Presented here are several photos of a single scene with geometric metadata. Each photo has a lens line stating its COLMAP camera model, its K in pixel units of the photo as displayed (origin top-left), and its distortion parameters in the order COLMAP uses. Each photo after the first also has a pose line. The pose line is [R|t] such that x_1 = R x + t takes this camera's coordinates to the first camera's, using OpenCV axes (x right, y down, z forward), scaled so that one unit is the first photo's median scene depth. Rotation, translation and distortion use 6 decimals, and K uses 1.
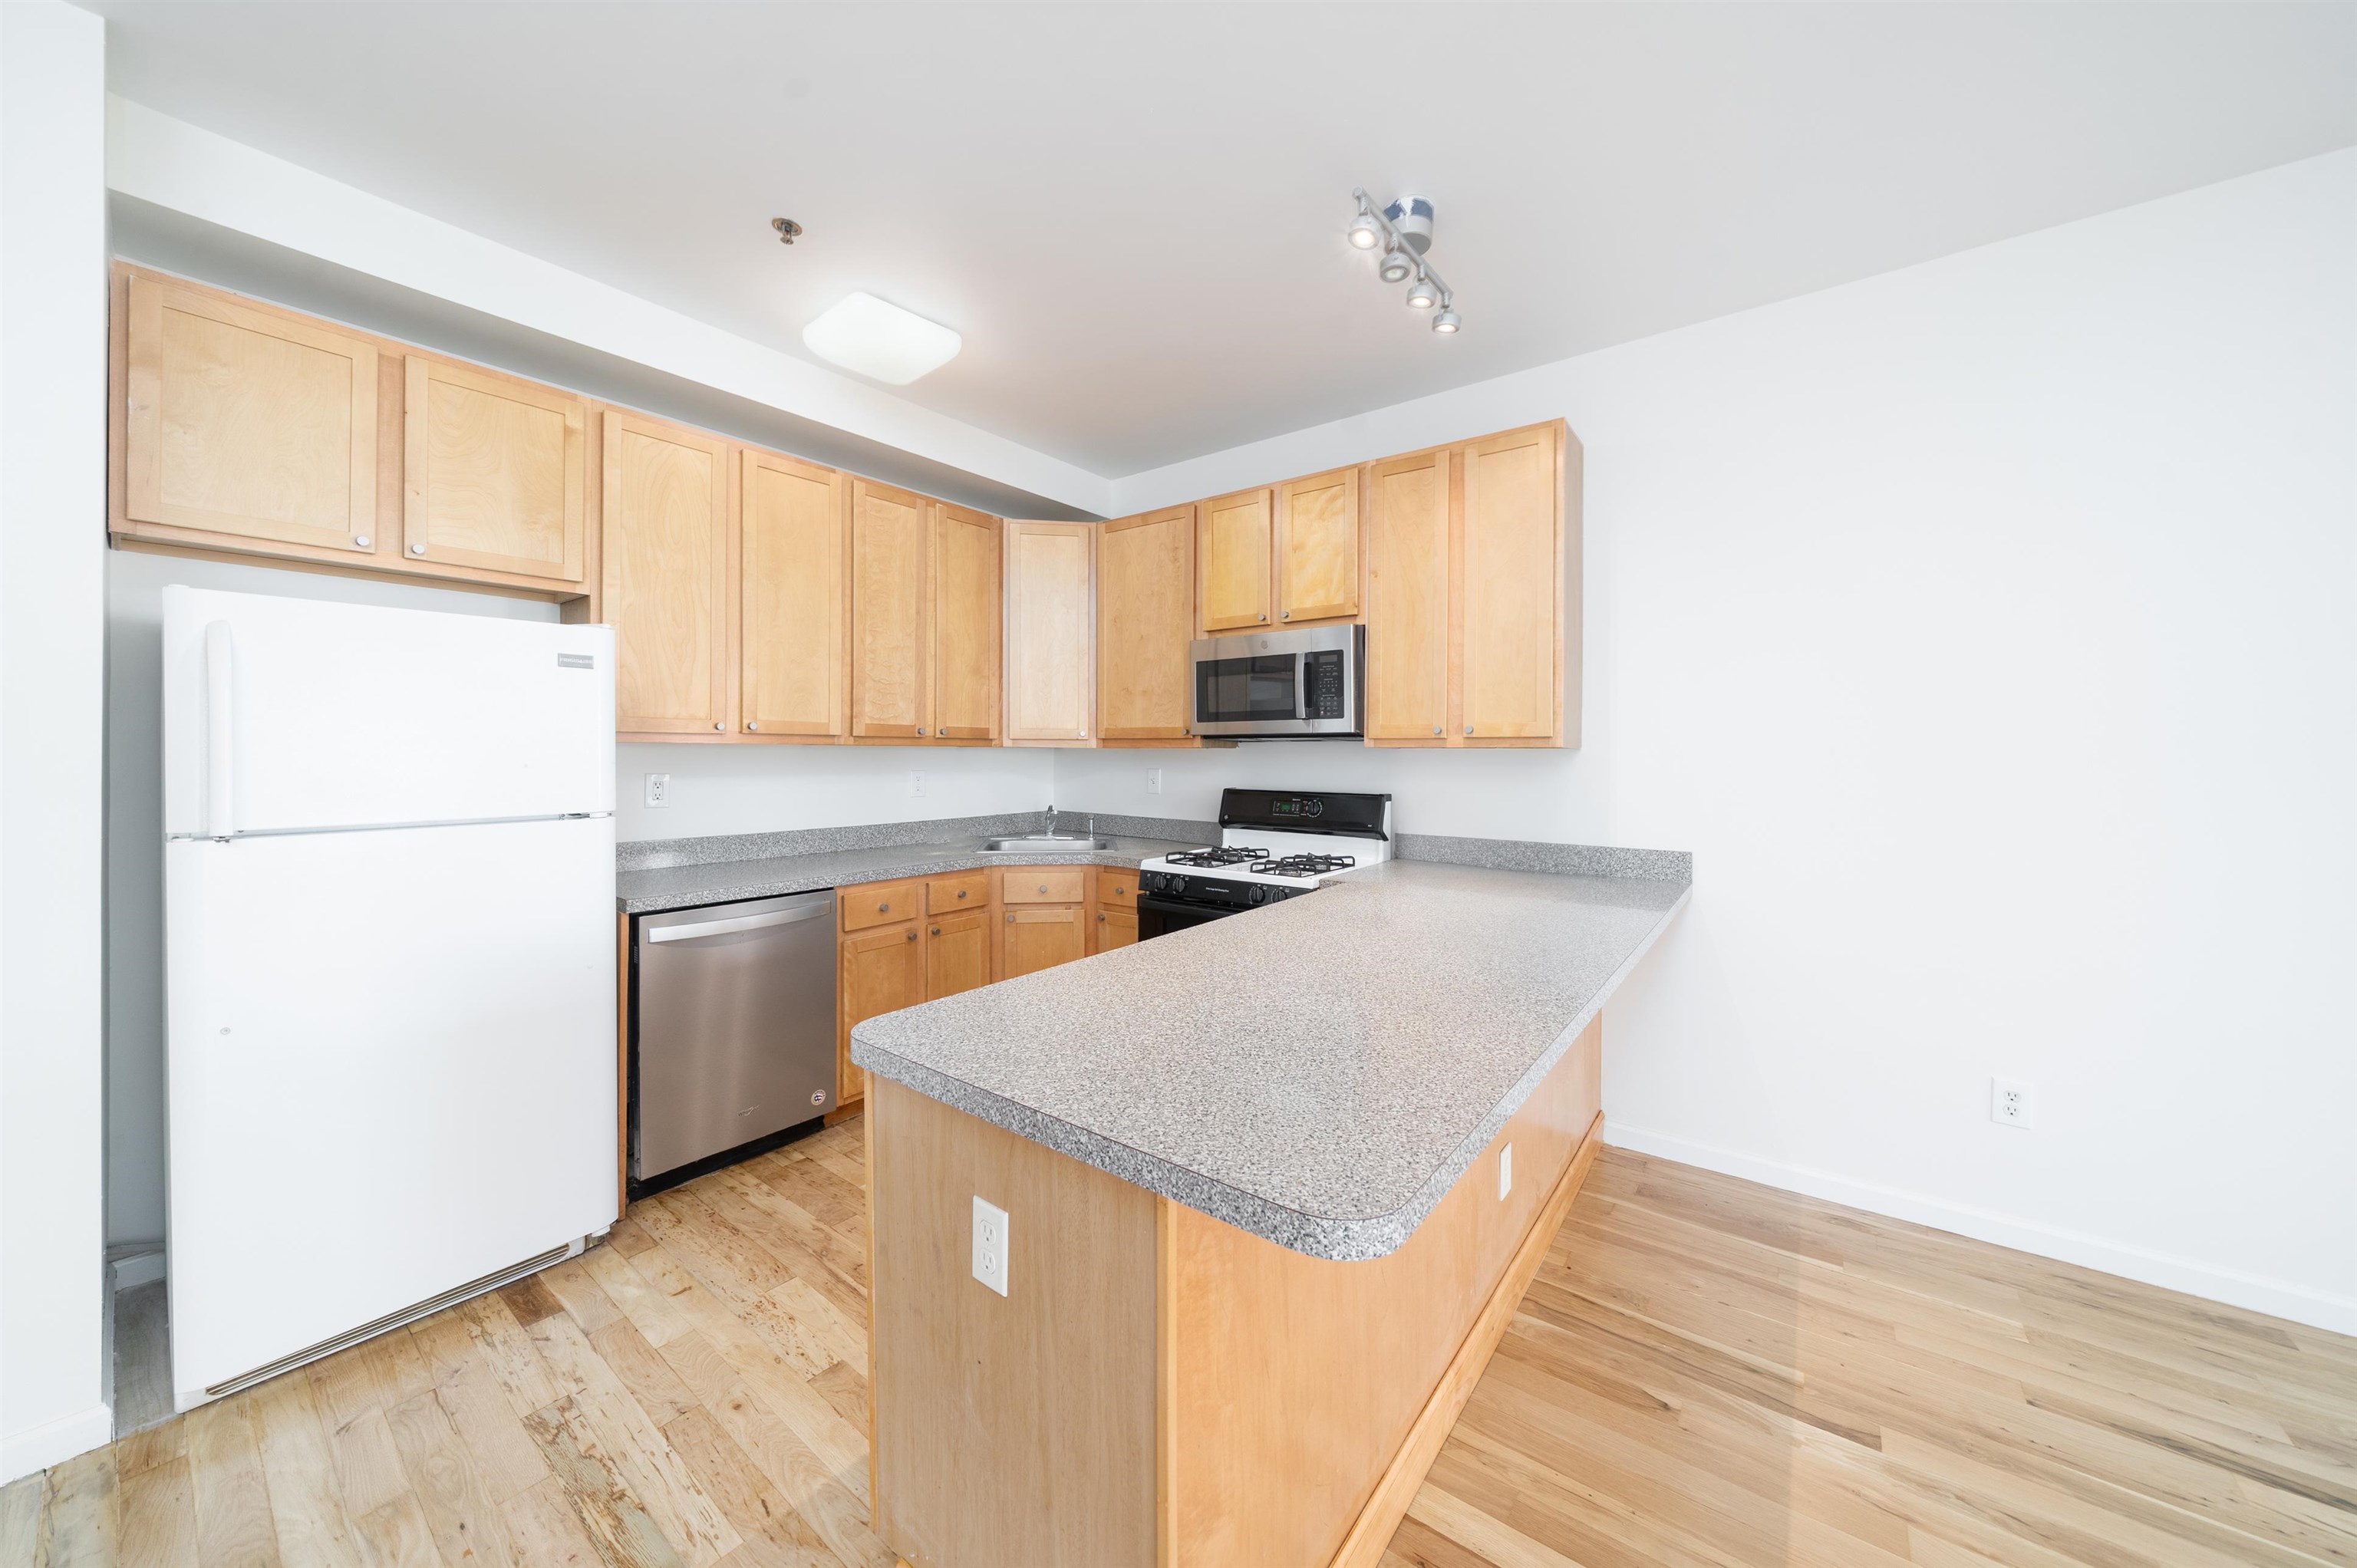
lens RADIAL K [[821.1, 0, 1188.4], [0, 821.1, 757.8], [0, 0, 1]] dist [-0.002880, -0.000133]
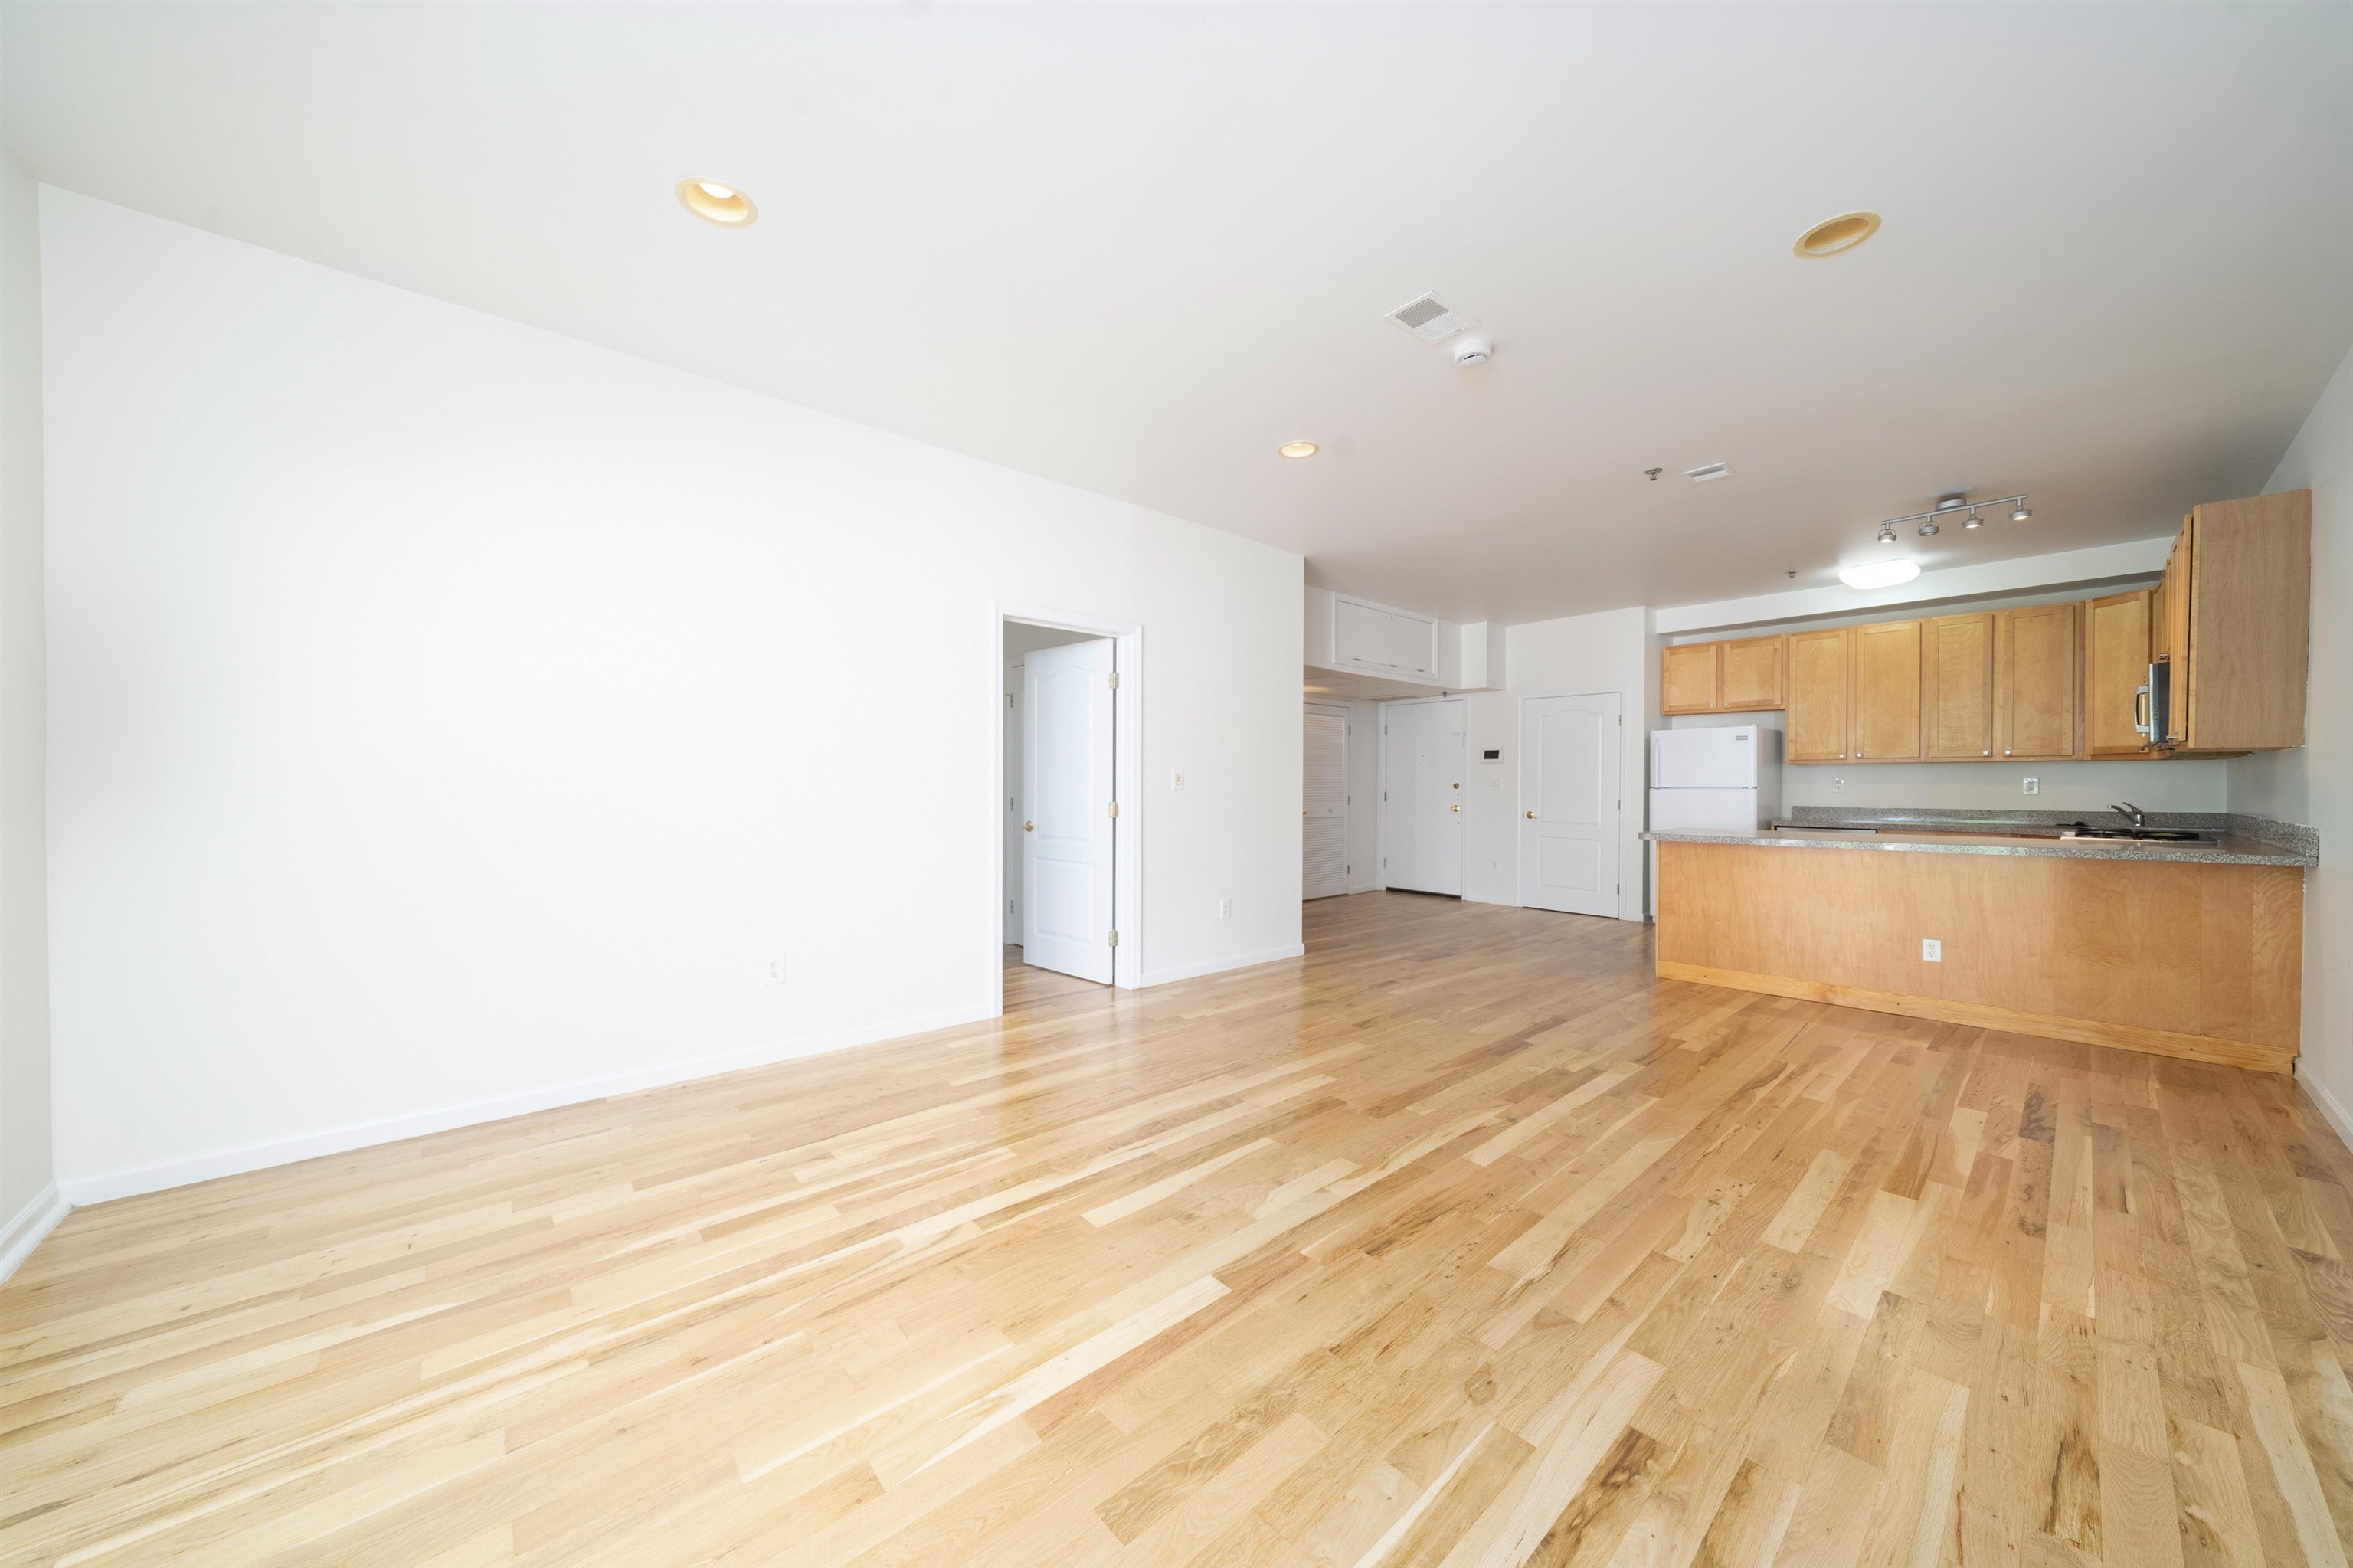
lens RADIAL K [[799.9, 0, 1175.7], [0, 799.9, 789.4], [0, 0, 1]] dist [-0.004949, 0.000029]
pose [[-0.198050, 0.002749, -0.980188, 1.841717], [-0.009570, 0.999943, 0.004738, 0.058631], [0.980145, 0.010319, -0.198013, -0.349863]]
